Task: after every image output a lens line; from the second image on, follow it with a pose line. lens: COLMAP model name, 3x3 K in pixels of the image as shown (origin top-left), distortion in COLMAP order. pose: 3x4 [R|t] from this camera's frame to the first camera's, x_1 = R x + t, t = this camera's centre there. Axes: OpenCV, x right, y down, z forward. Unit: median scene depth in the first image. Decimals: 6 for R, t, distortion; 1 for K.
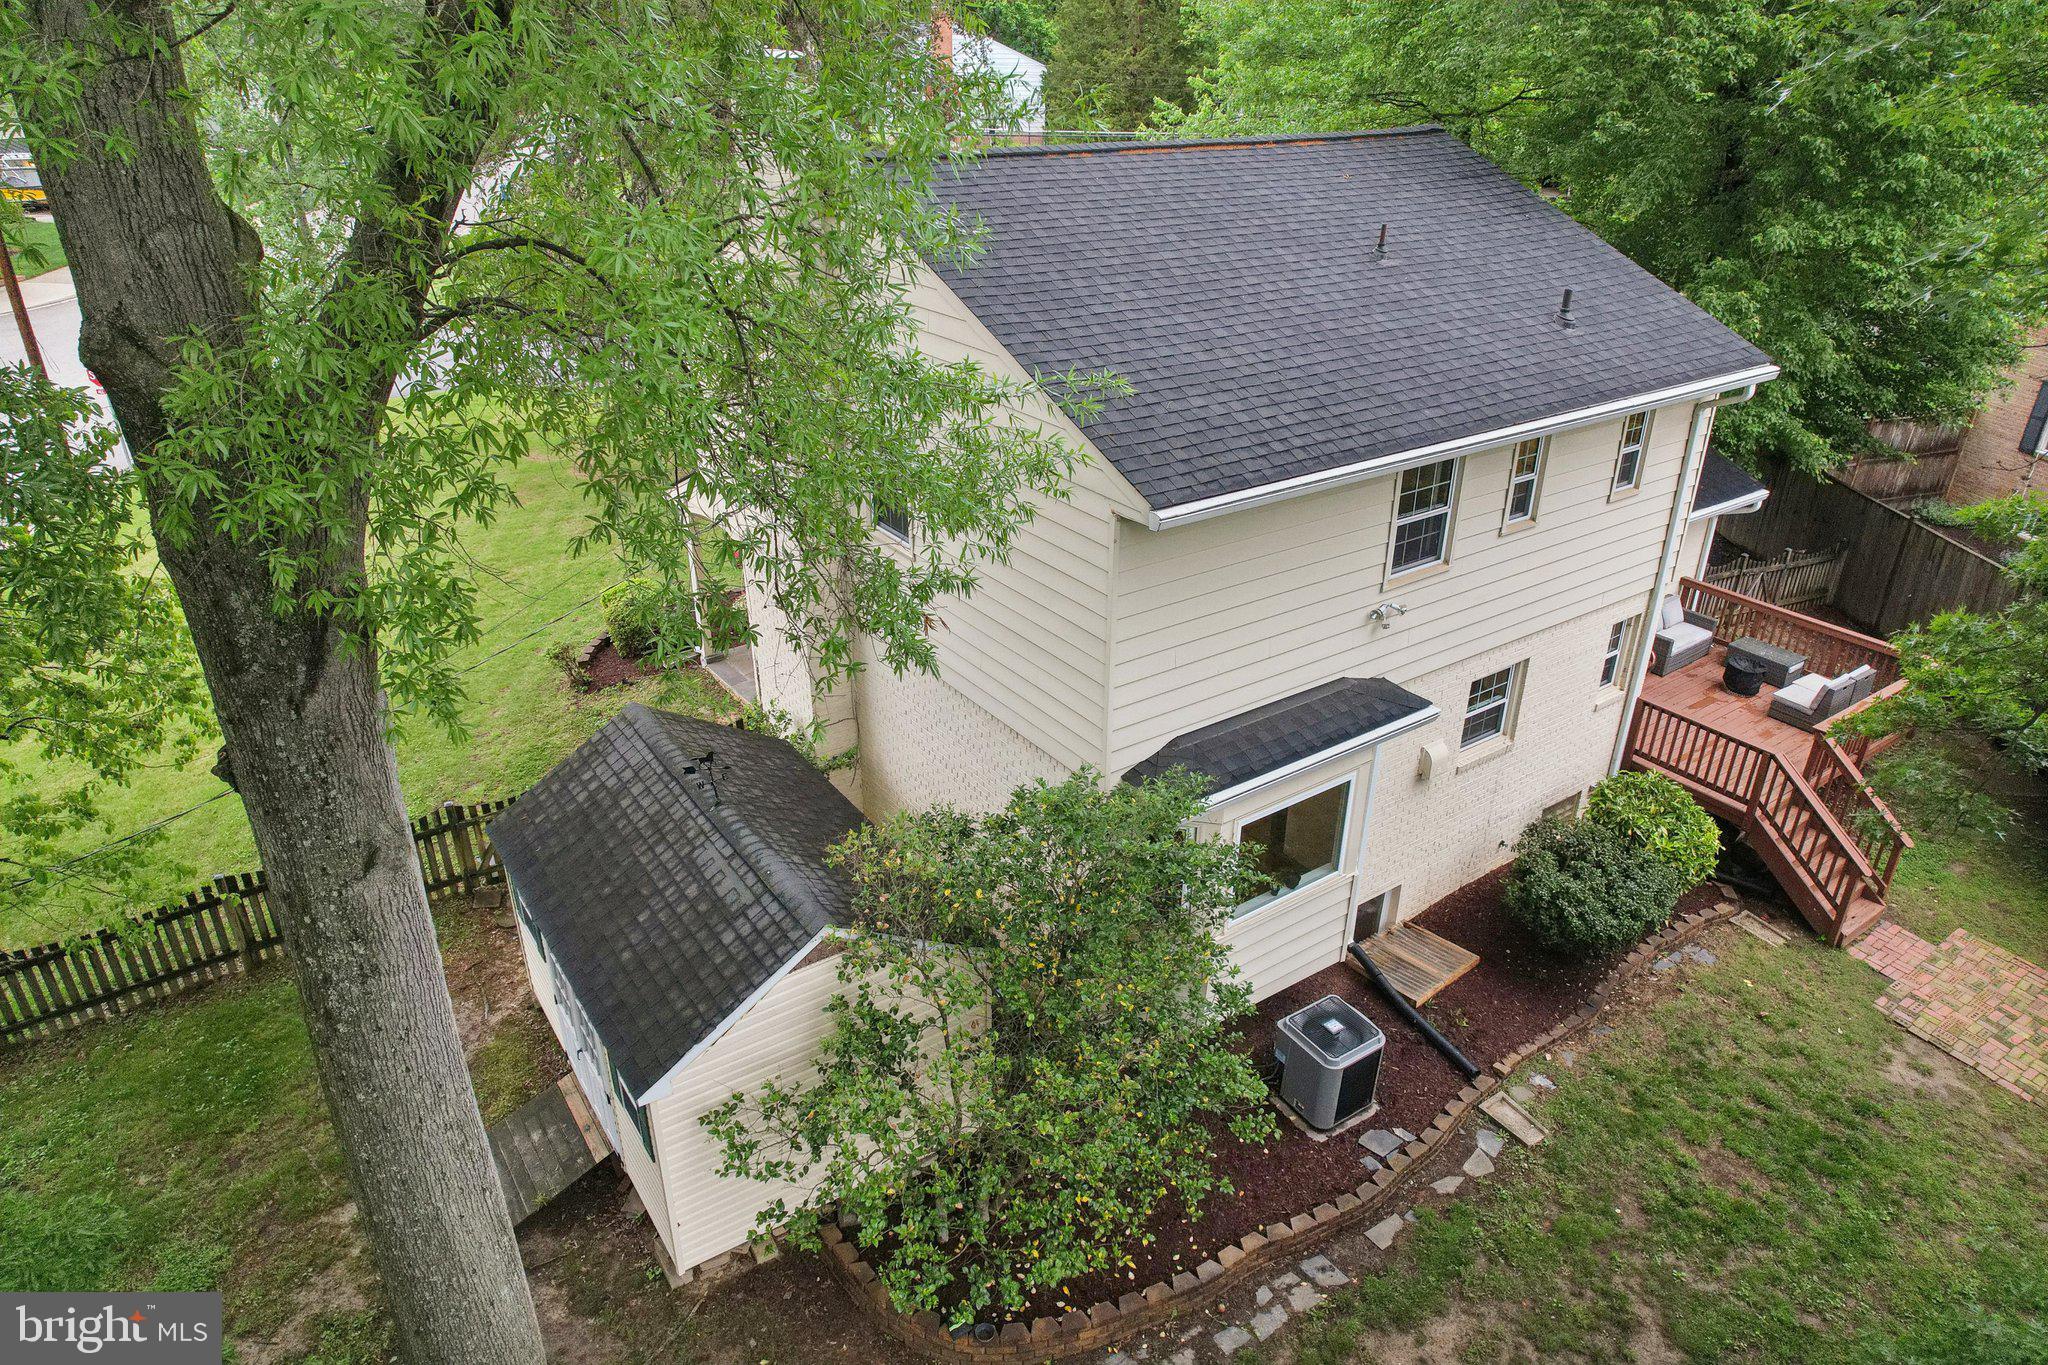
lens RADIAL K [[1302.3, 0, 1024.0], [0, 1302.3, 682.5], [0, 0, 1]] dist [-0.045701, 0.022802]
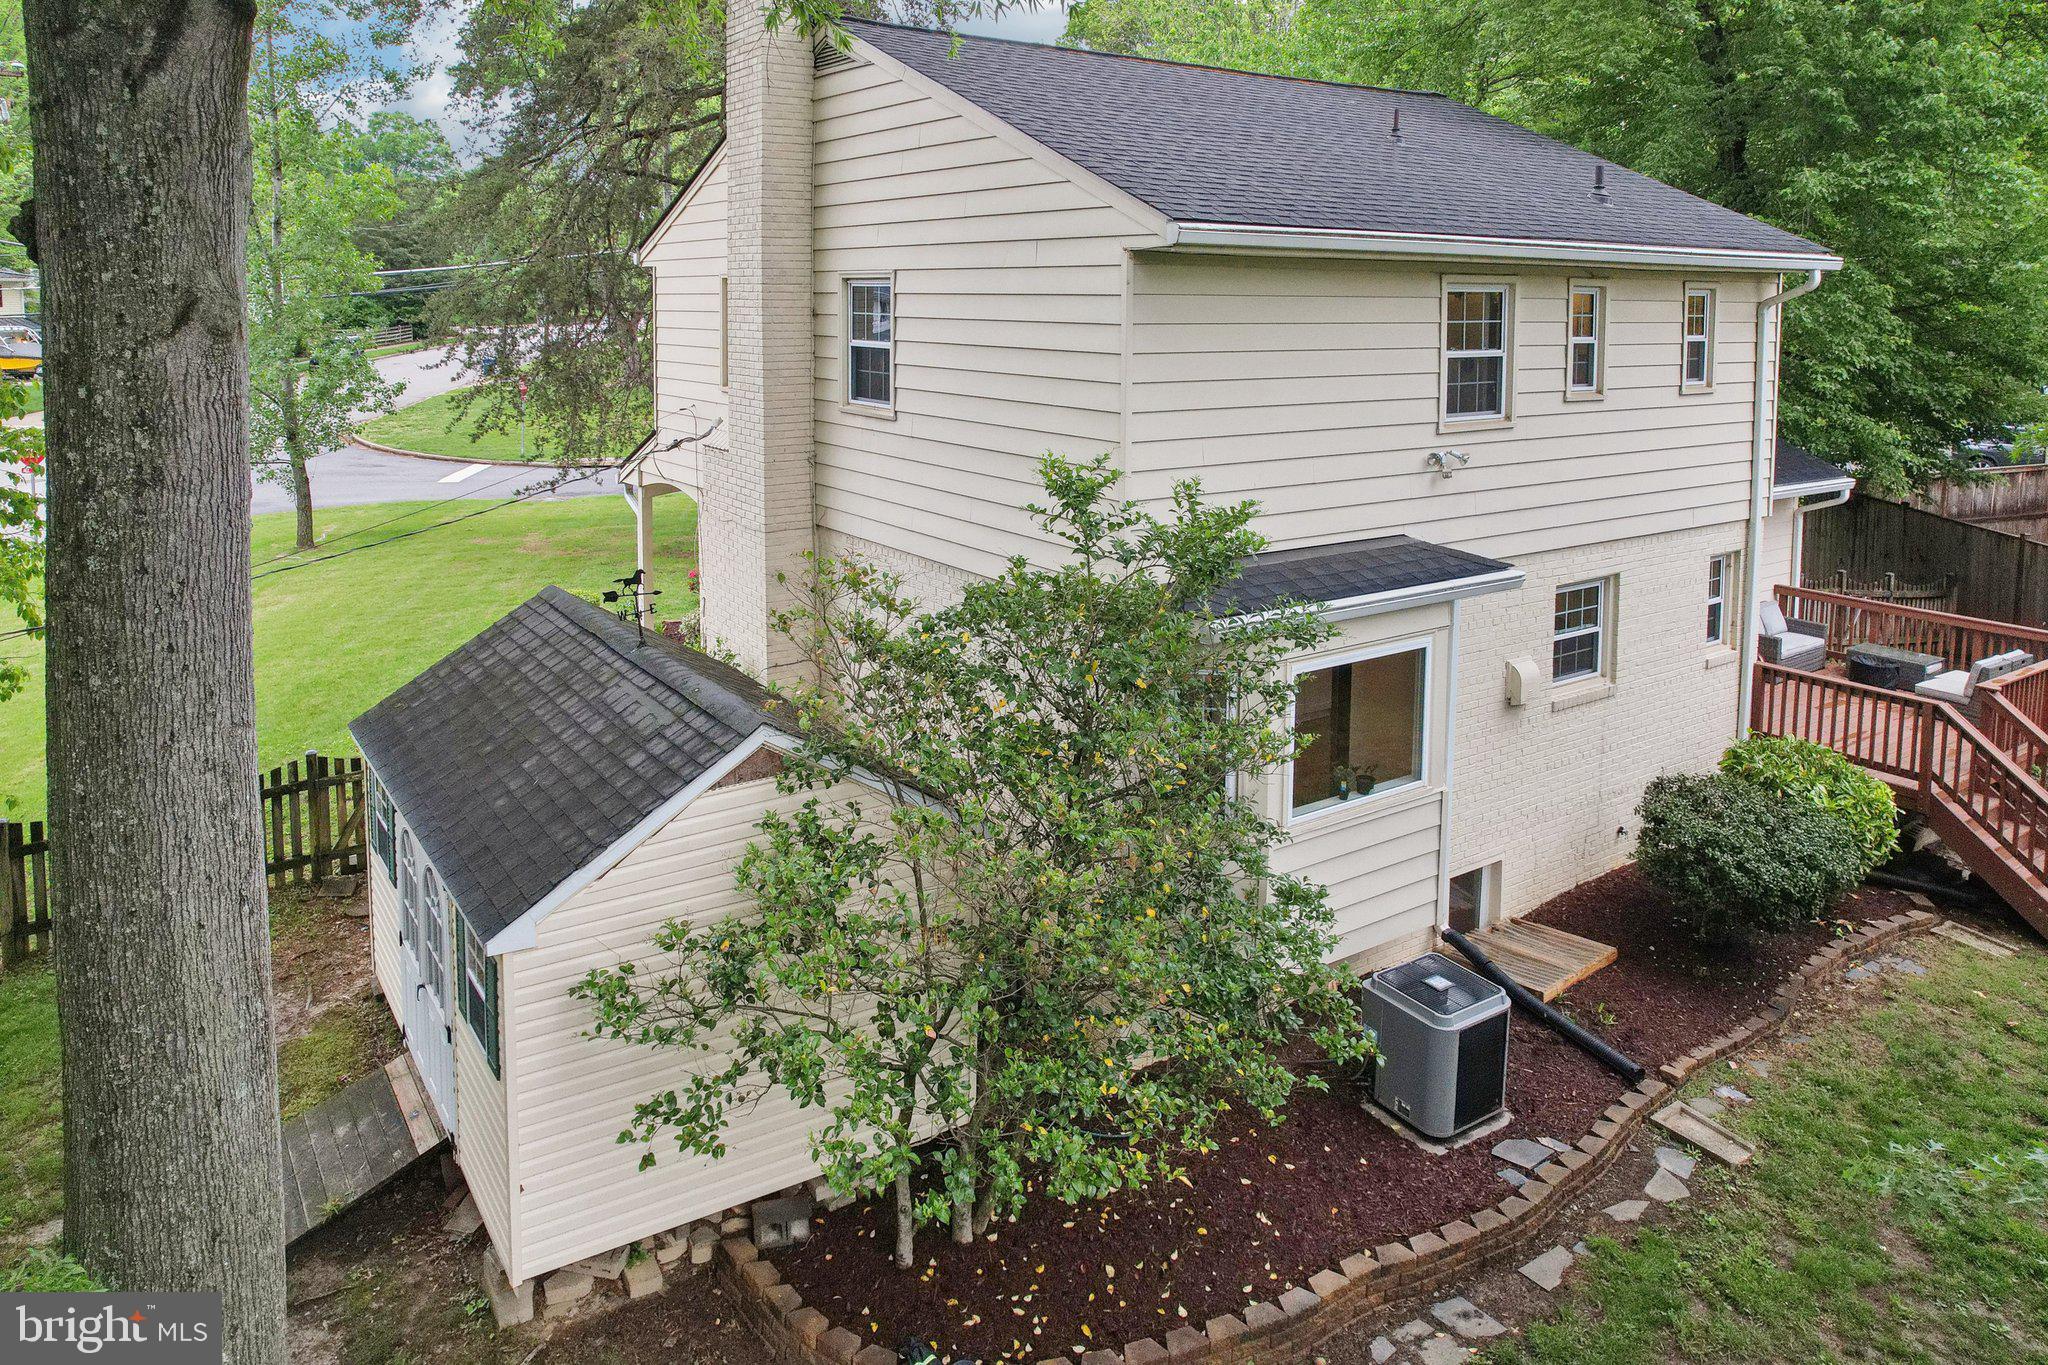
lens RADIAL K [[1409.1, 0, 1006.7], [0, 1409.1, 401.4], [0, 0, 1]] dist [-0.043885, 0.022972]
pose [[0.999982, 0.000696, -0.005880, -0.004242], [-0.002891, 0.924026, -0.382318, 0.266125], [0.005168, 0.382328, 0.924012, 0.132024]]
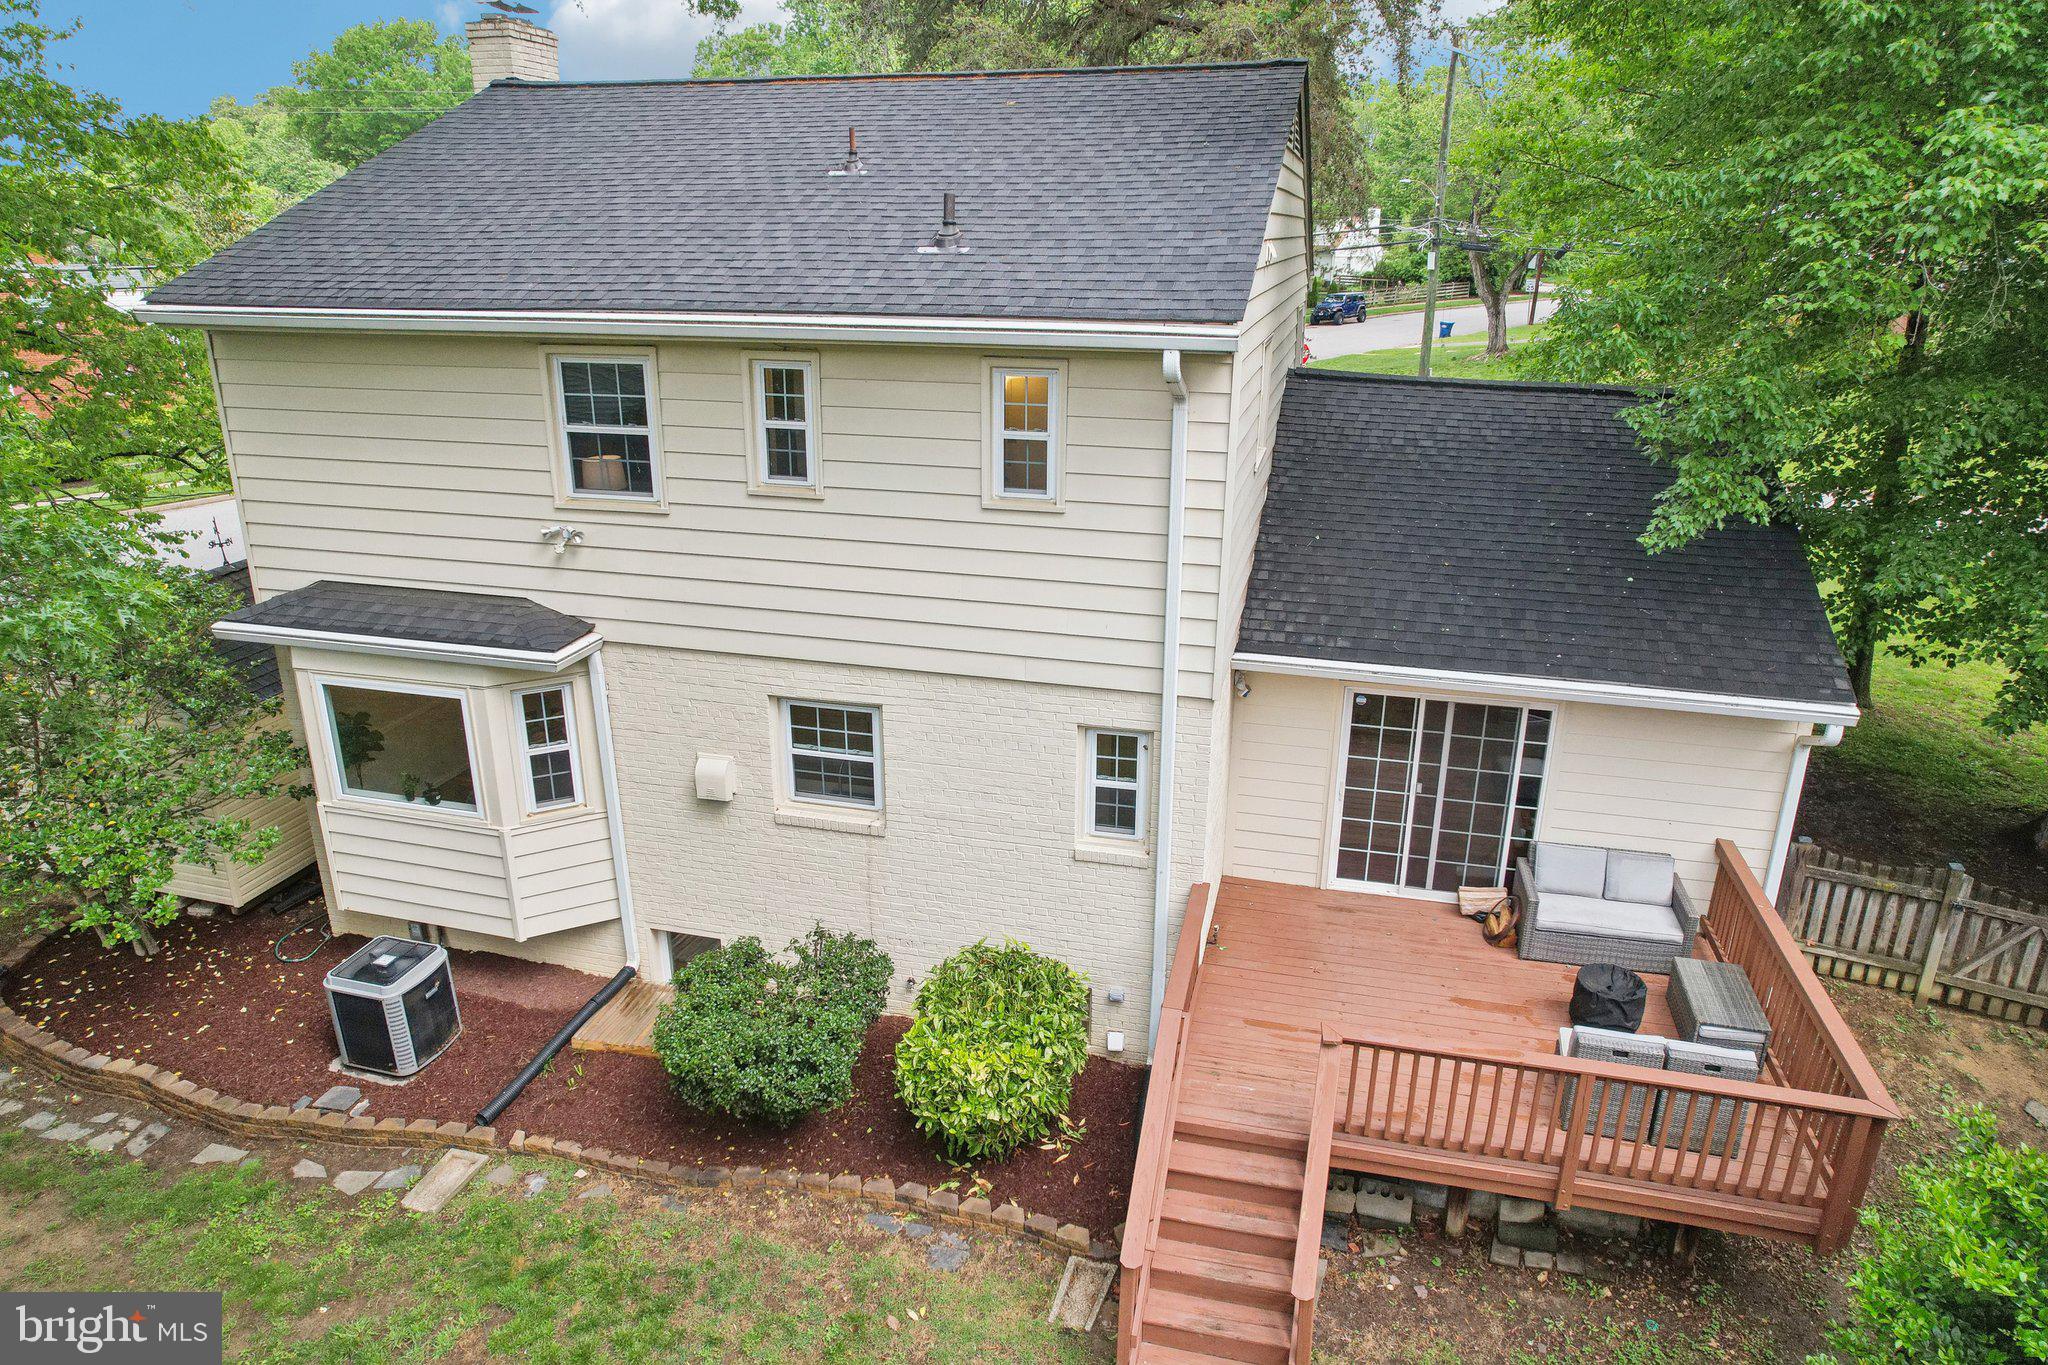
lens RADIAL K [[1305.1, 0, 1024.0], [0, 1305.1, 682.5], [0, 0, 1]] dist [-0.067536, 0.060520]
pose [[0.651138, 0.251770, -0.715983, 1.128043], [-0.345299, 0.938357, 0.015939, -0.082777], [0.675861, 0.236849, 0.697936, 0.641857]]
